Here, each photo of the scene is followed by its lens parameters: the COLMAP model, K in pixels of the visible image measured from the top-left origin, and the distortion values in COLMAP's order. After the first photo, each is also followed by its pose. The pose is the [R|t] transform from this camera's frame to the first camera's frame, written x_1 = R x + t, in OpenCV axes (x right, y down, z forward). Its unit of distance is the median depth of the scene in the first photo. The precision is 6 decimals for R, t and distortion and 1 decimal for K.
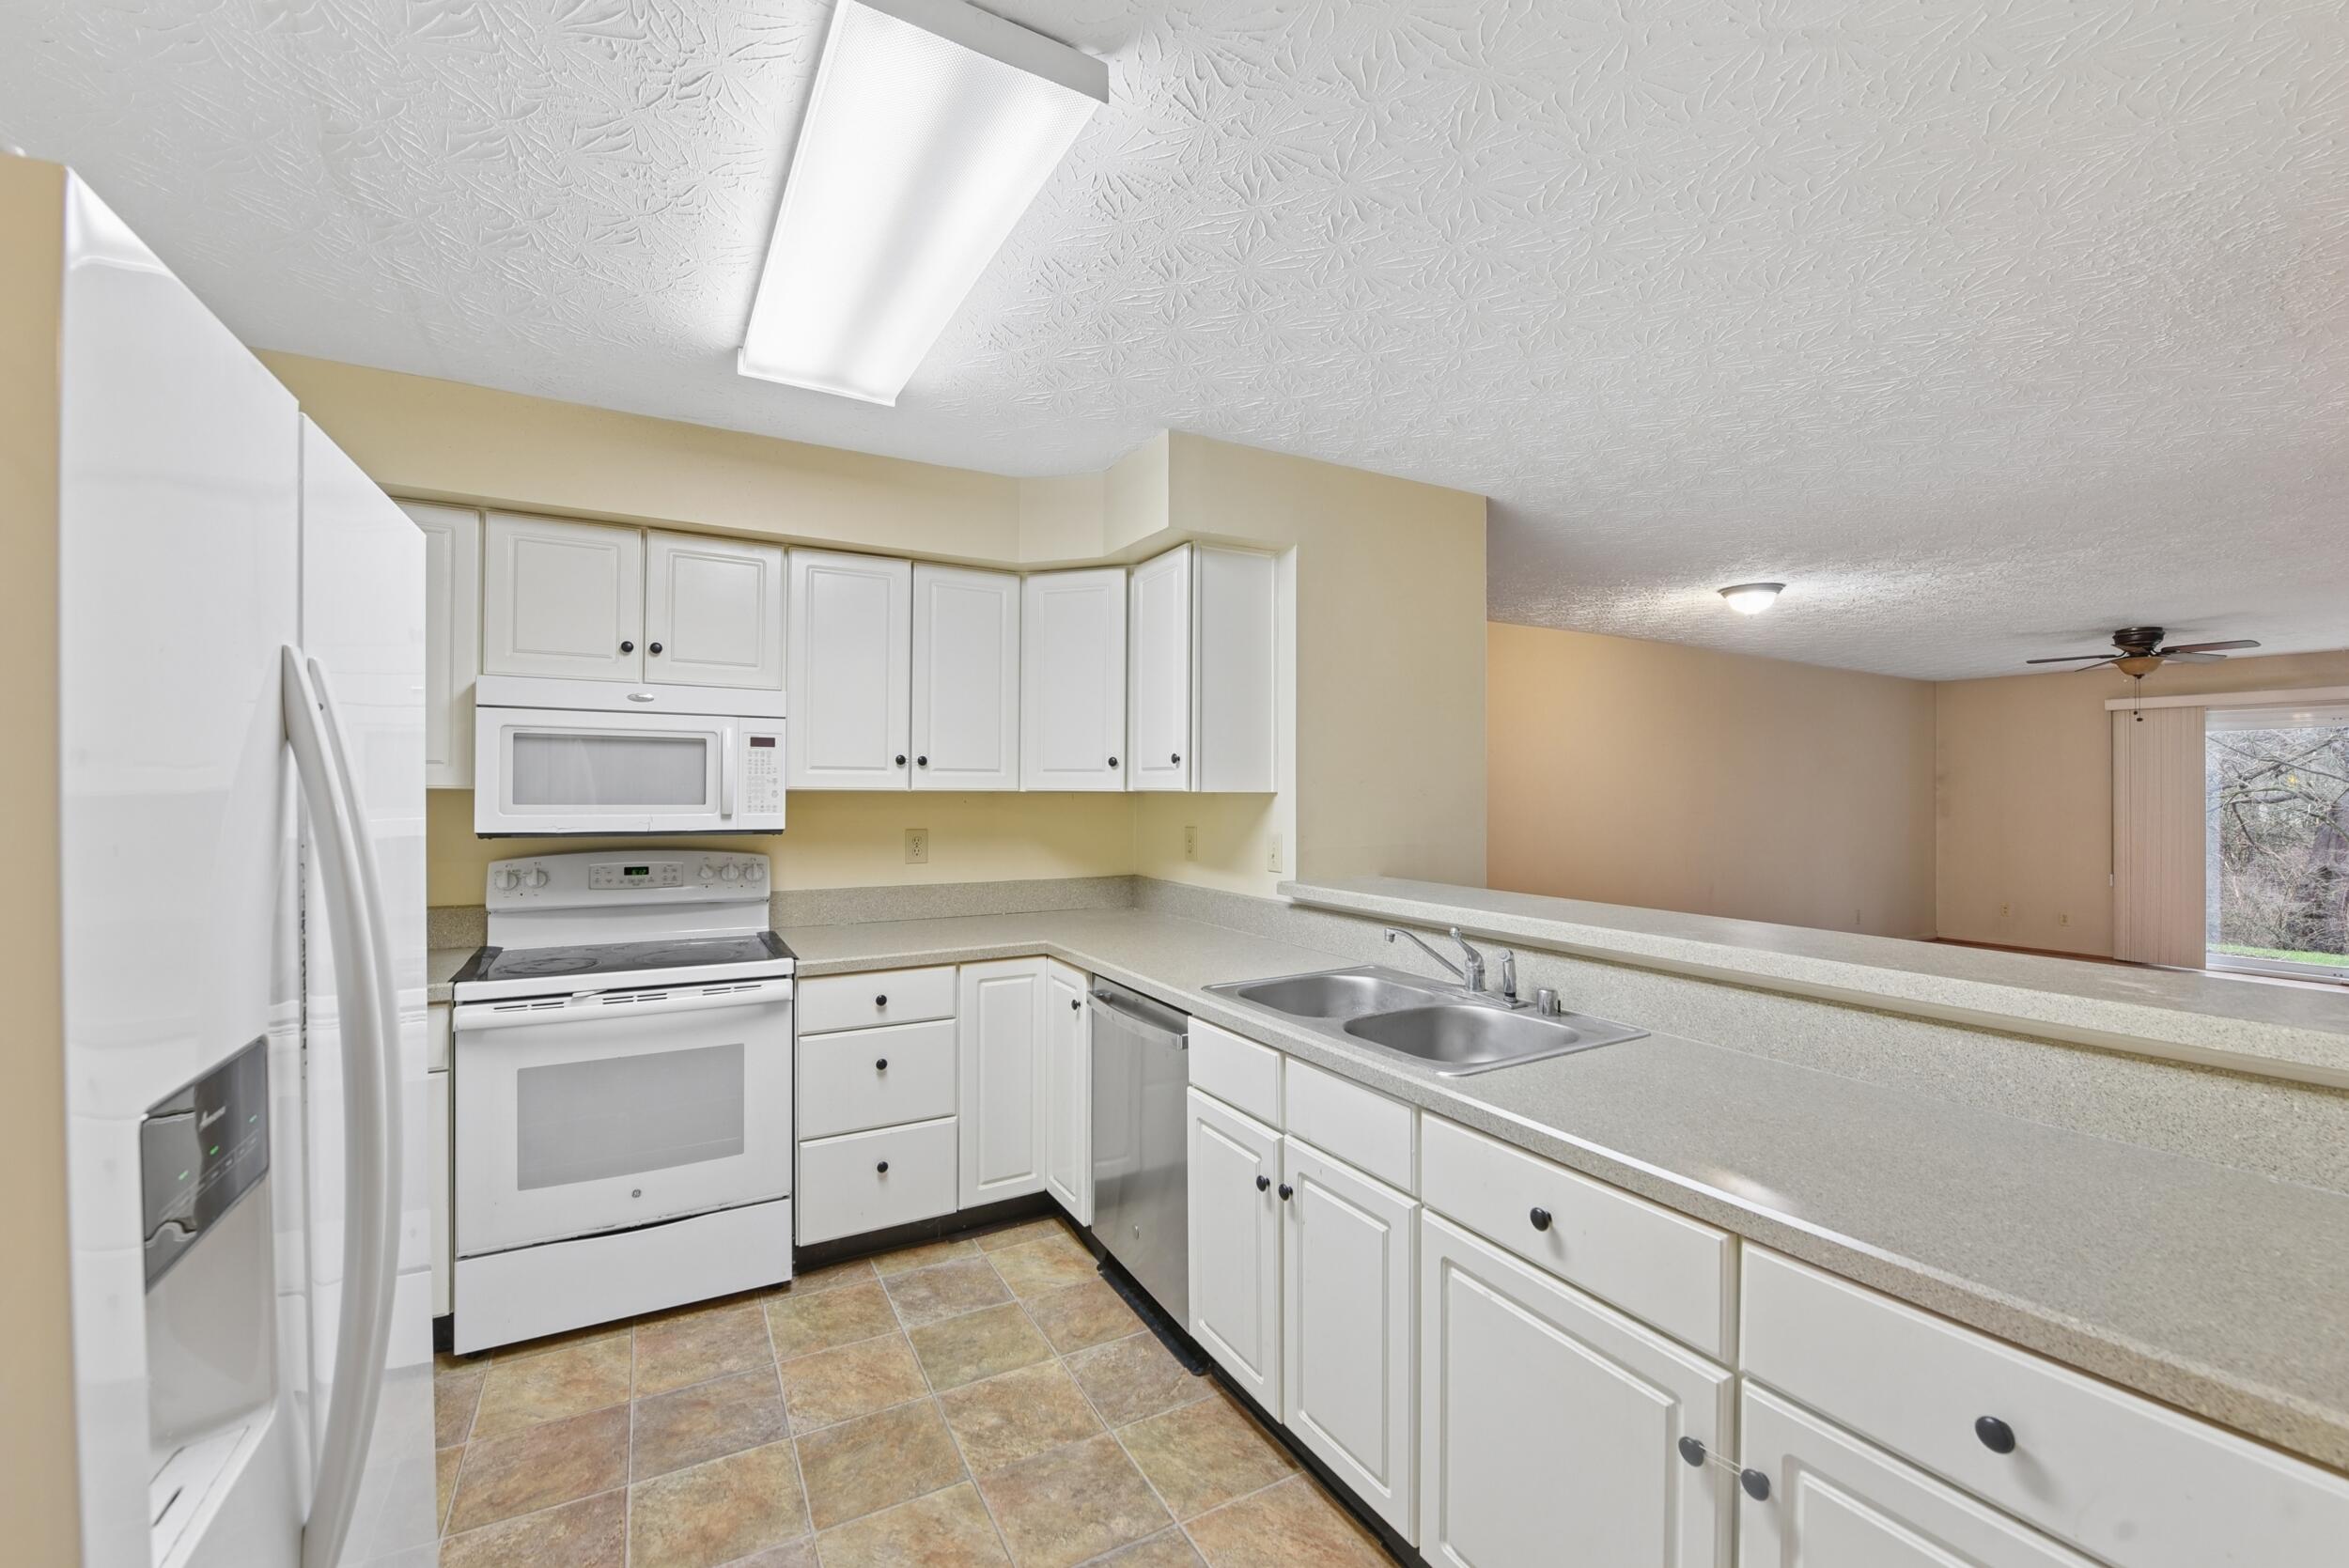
lens RADIAL K [[957.3, 0, 1214.8], [0, 957.3, 780.0], [0, 0, 1]] dist [-0.012943, -0.001340]
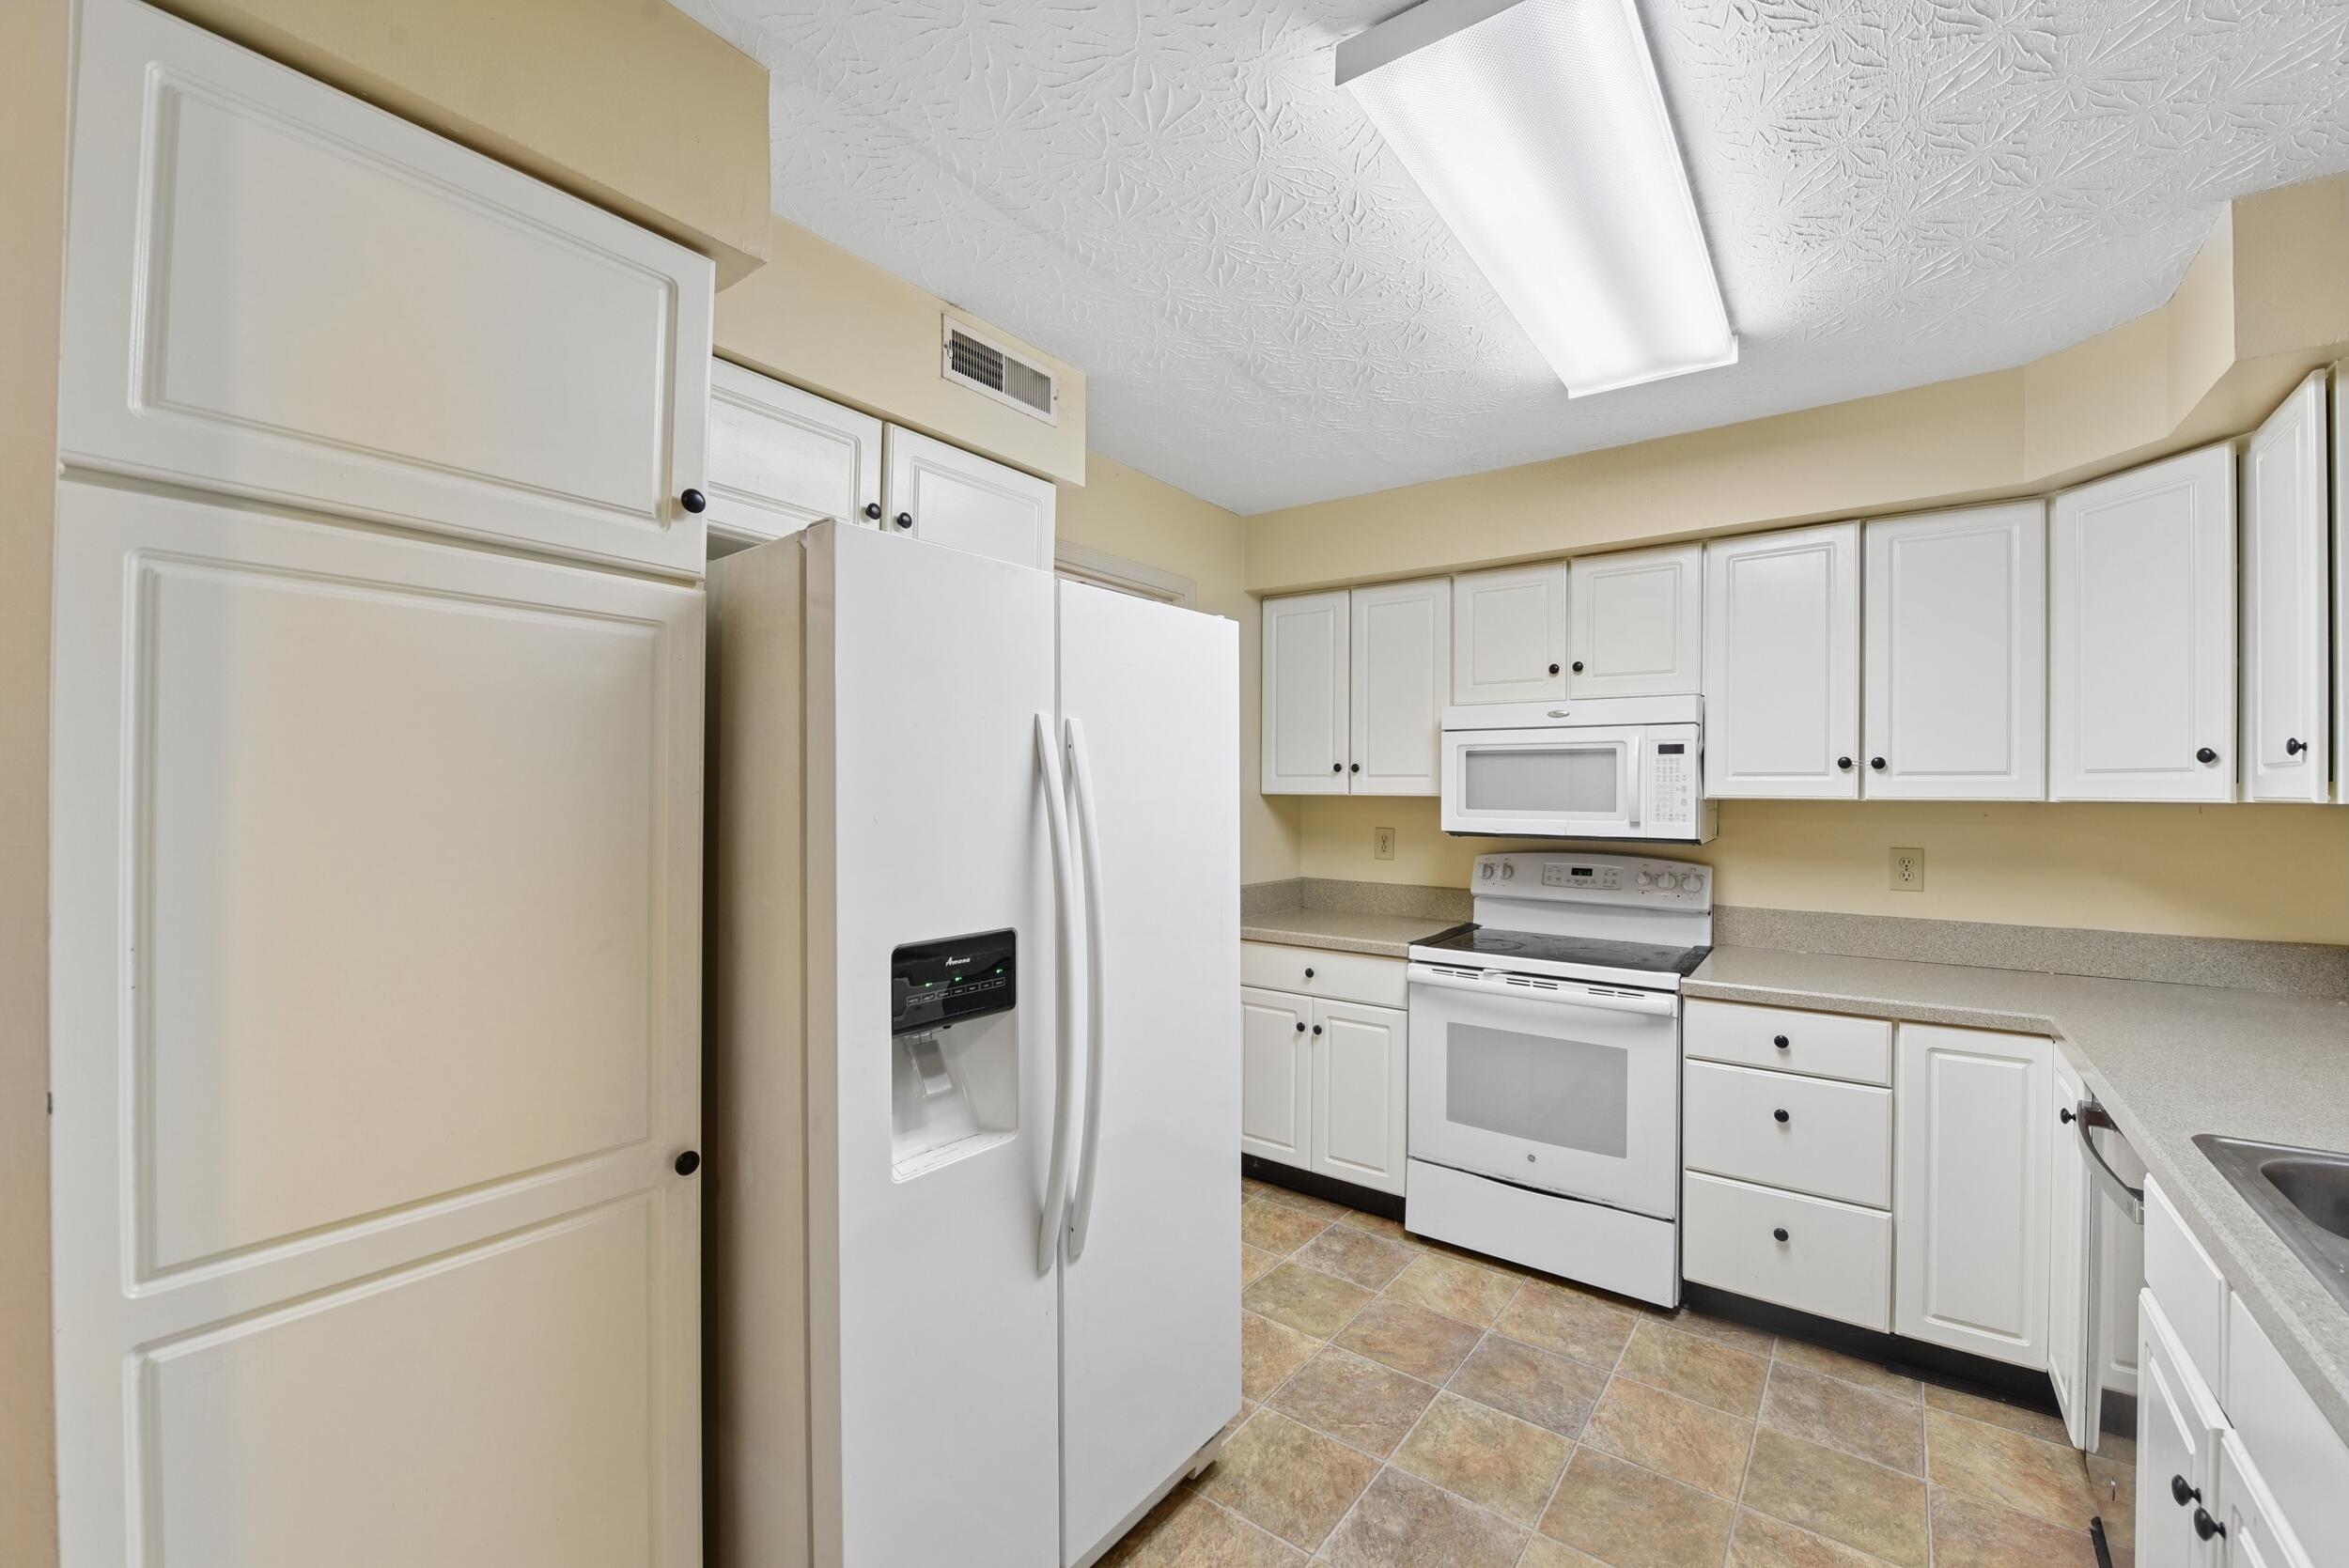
lens RADIAL K [[957.3, 0, 1187.0], [0, 957.3, 784.8], [0, 0, 1]] dist [-0.012943, -0.001340]
pose [[0.386535, -0.009154, -0.922229, 0.260761], [0.004097, 0.999958, -0.008209, 0.003069], [0.922266, -0.000605, 0.386556, 0.184141]]
